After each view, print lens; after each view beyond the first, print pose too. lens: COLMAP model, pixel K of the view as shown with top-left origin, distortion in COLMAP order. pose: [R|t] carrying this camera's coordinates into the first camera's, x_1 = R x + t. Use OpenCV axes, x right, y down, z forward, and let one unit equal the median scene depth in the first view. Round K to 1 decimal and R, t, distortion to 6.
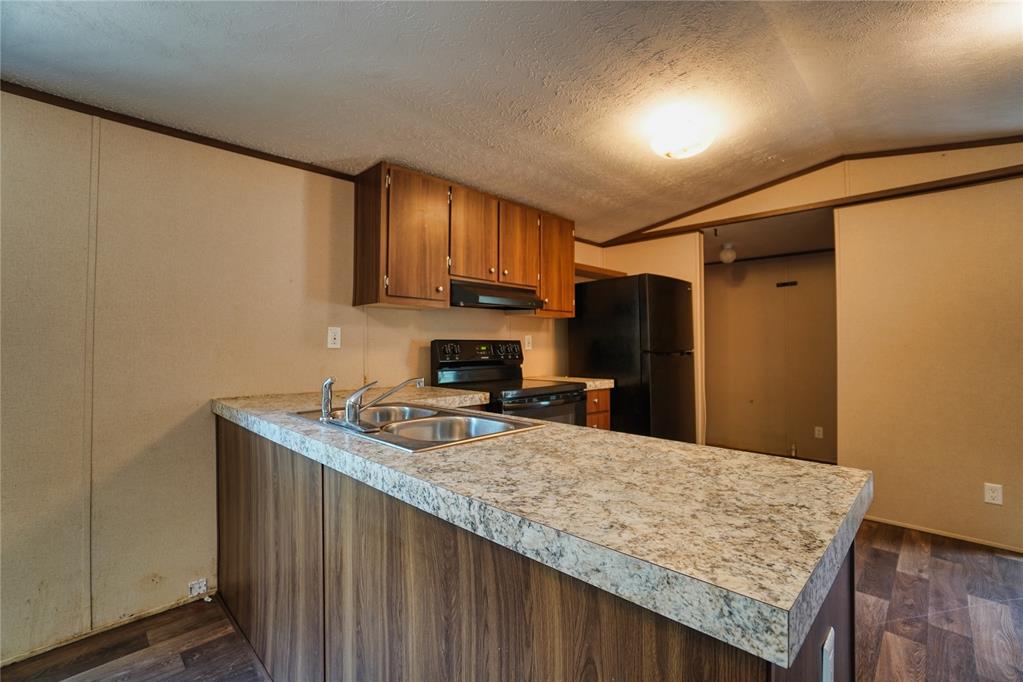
lens RADIAL K [[449.7, 0, 506.3], [0, 449.7, 335.6], [0, 0, 1]] dist [-0.059823, 0.022731]
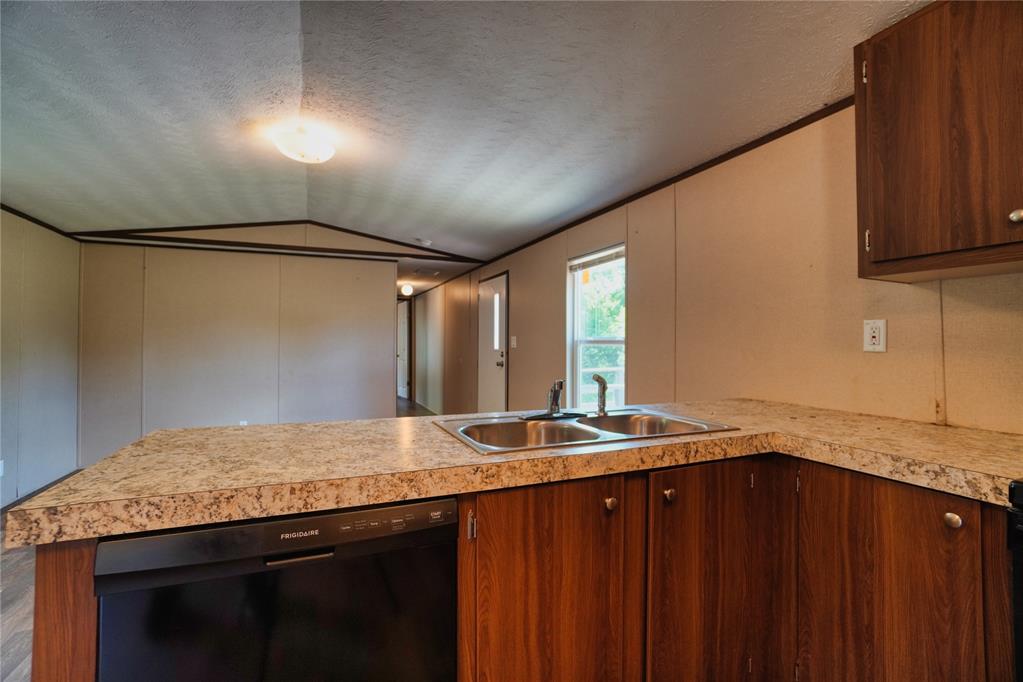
lens RADIAL K [[449.7, 0, 506.3], [0, 449.7, 335.6], [0, 0, 1]] dist [-0.059823, 0.022731]
pose [[-0.373065, -0.018741, -0.927616, 0.417463], [0.014772, 0.999549, -0.026135, 0.013305], [0.927688, -0.023452, -0.372620, 0.715476]]
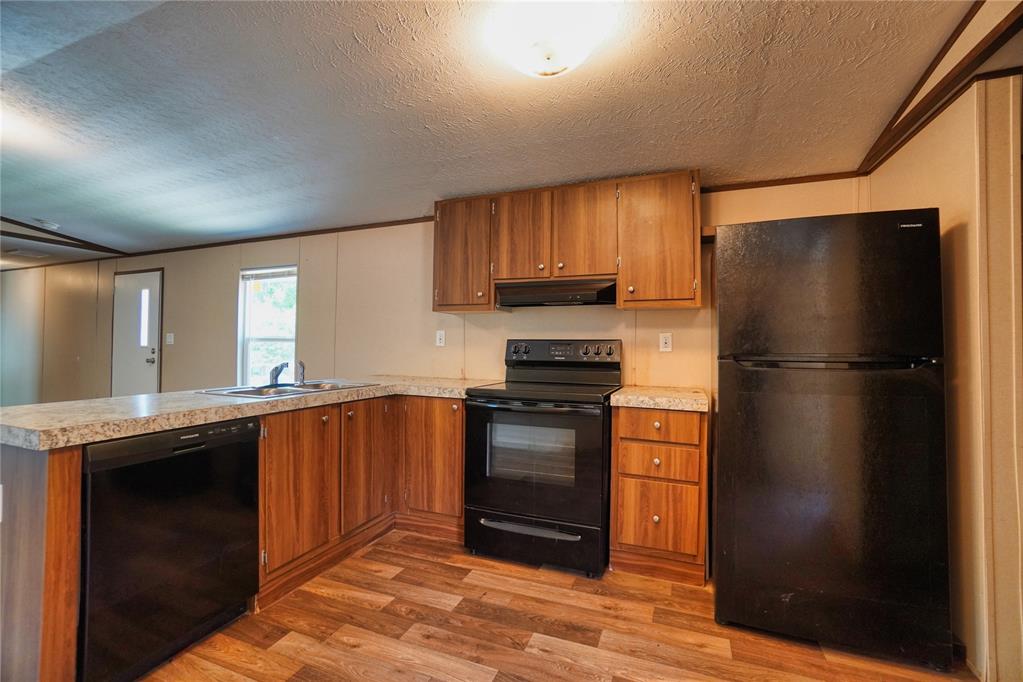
lens RADIAL K [[449.7, 0, 506.3], [0, 449.7, 335.6], [0, 0, 1]] dist [-0.059823, 0.022731]
pose [[0.397154, -0.013371, -0.917655, 0.927615], [0.010592, 0.999894, -0.009985, 0.011722], [0.917691, -0.005754, 0.397254, 0.626929]]
